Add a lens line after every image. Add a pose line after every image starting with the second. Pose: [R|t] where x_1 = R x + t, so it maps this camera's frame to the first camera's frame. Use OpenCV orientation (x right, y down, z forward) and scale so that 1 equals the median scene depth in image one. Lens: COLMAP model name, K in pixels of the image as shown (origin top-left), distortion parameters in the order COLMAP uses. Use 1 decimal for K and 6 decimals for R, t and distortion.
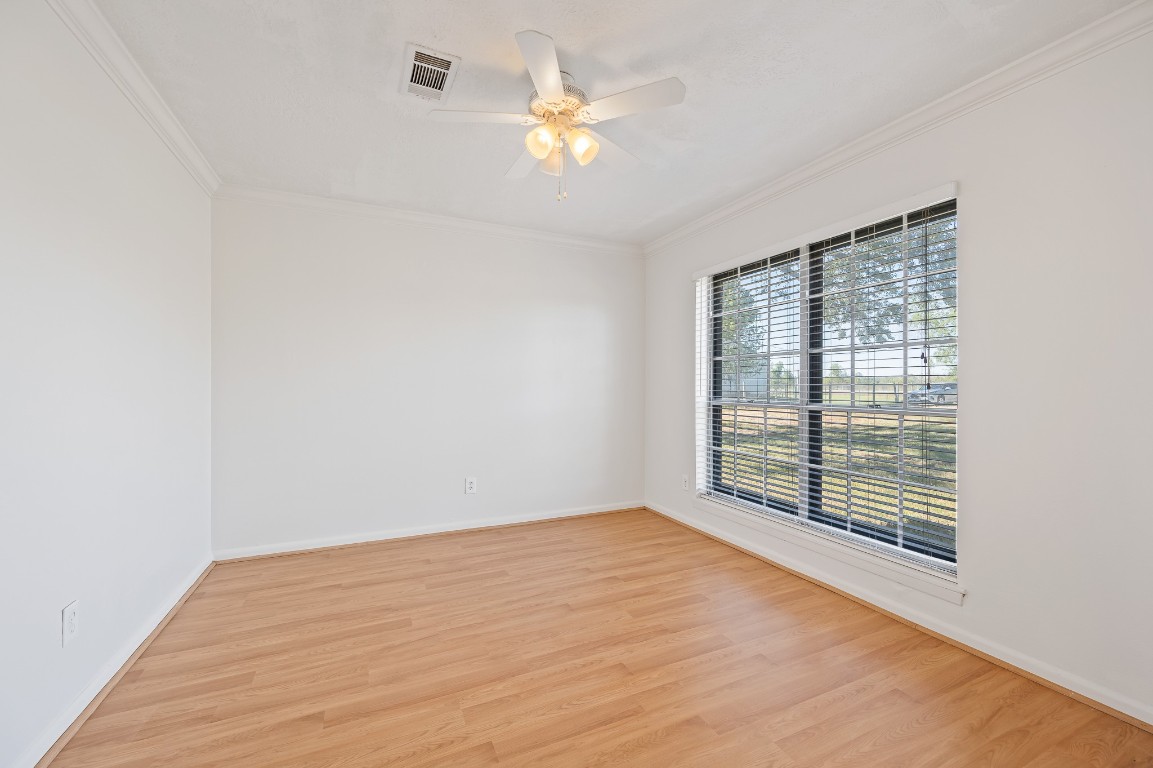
lens RADIAL K [[459.3, 0, 576.5], [0, 459.3, 386.5], [0, 0, 1]] dist [0.000198, 0.000018]
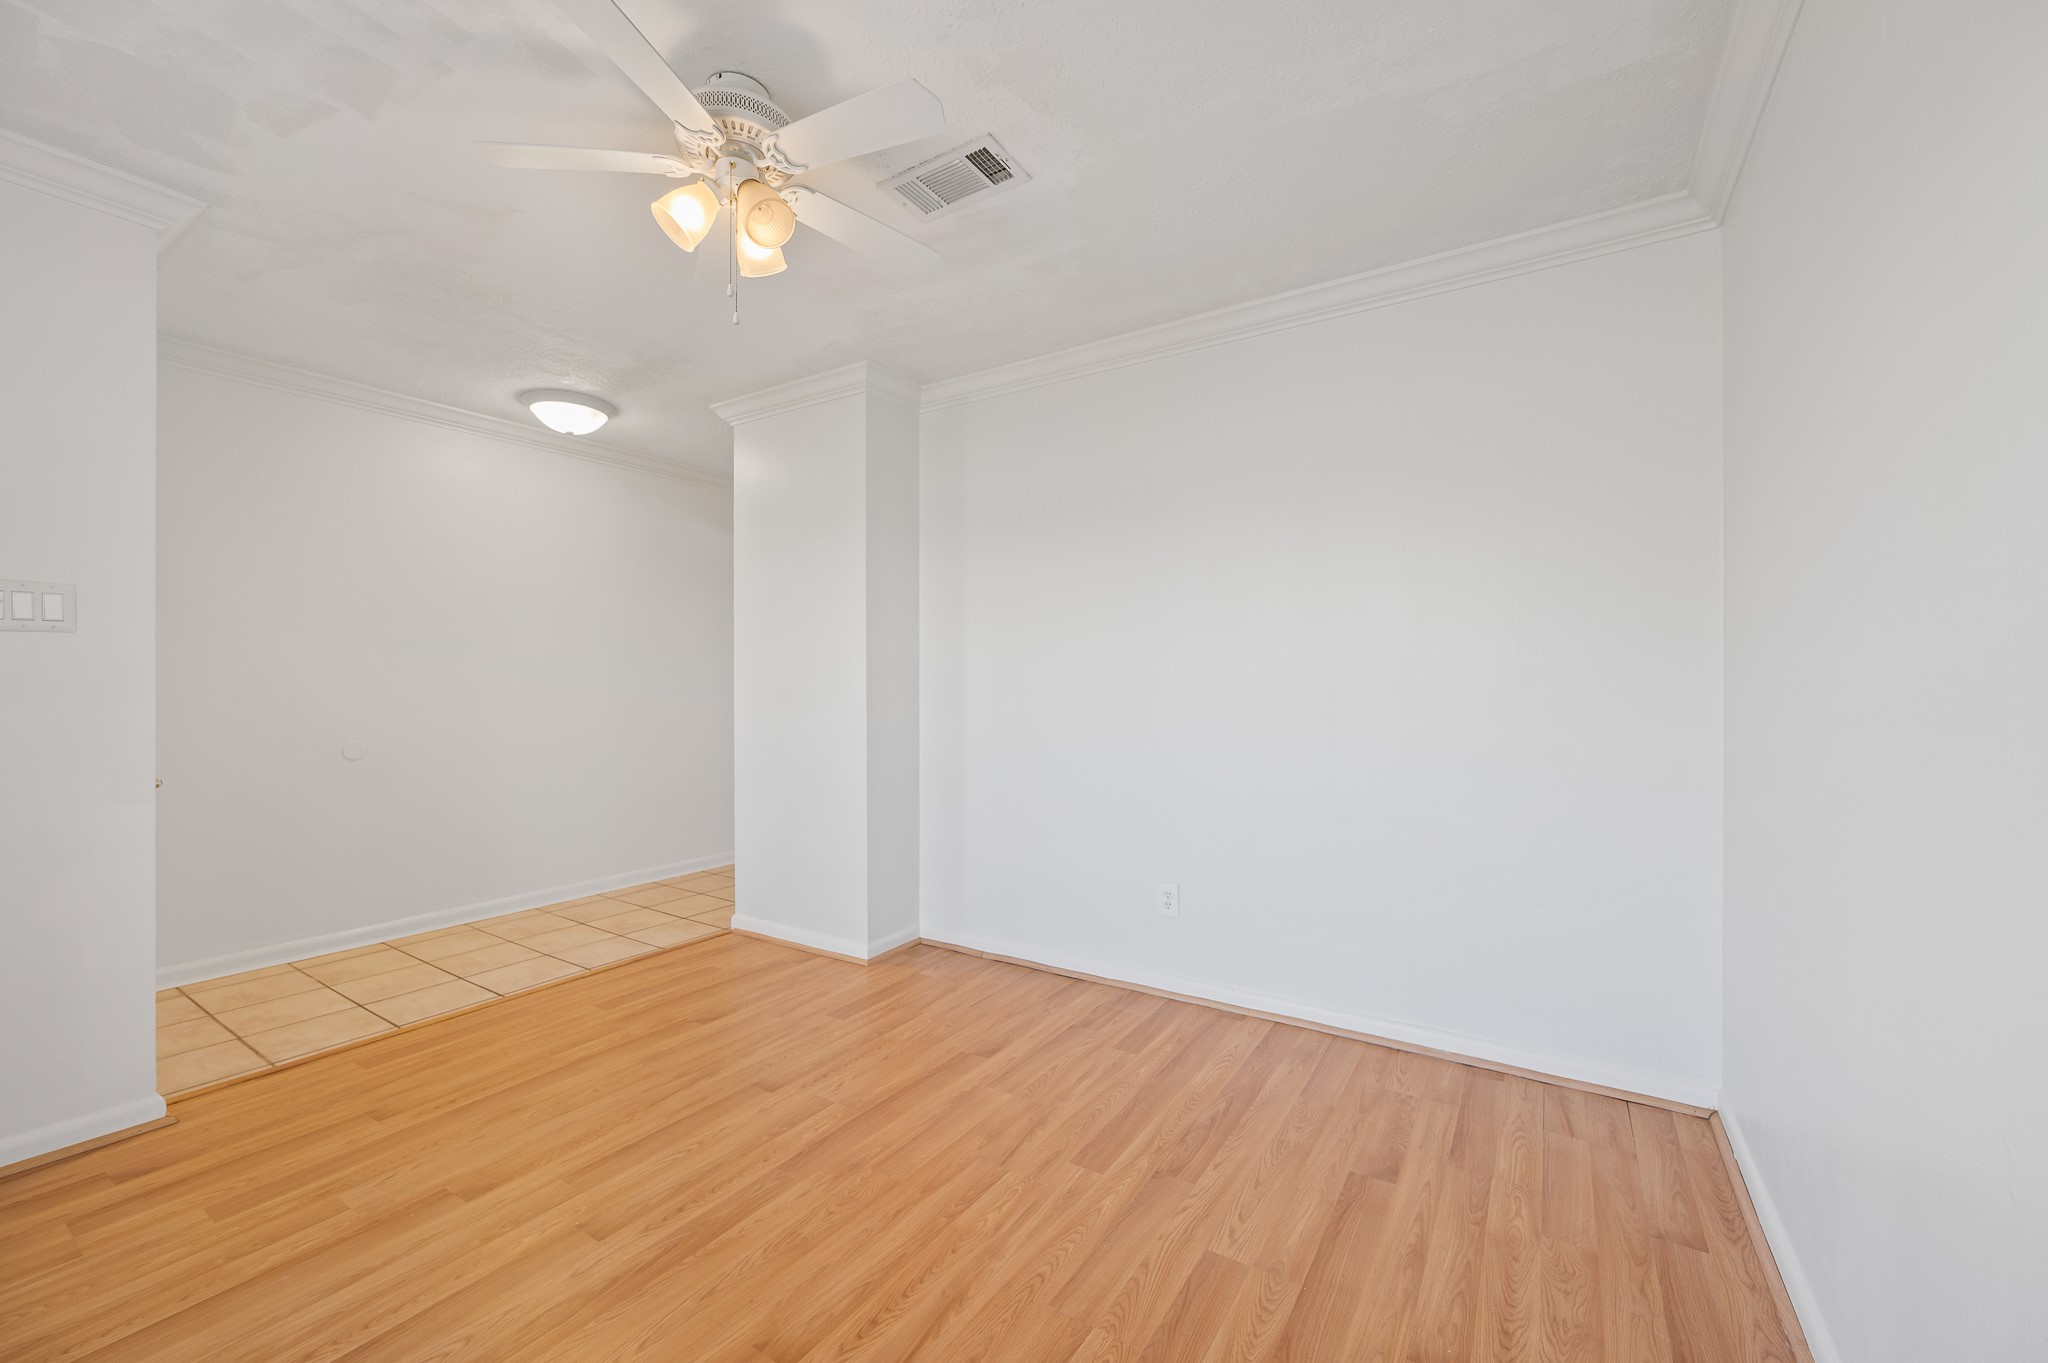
lens RADIAL K [[818.3, 0, 1021.4], [0, 818.3, 682.1], [0, 0, 1]] dist [-0.001816, -0.000161]
pose [[-0.850281, -0.001040, -0.526329, 0.175776], [0.001783, 0.999987, -0.004855, 0.005847], [0.526327, -0.005066, -0.850267, 1.984553]]
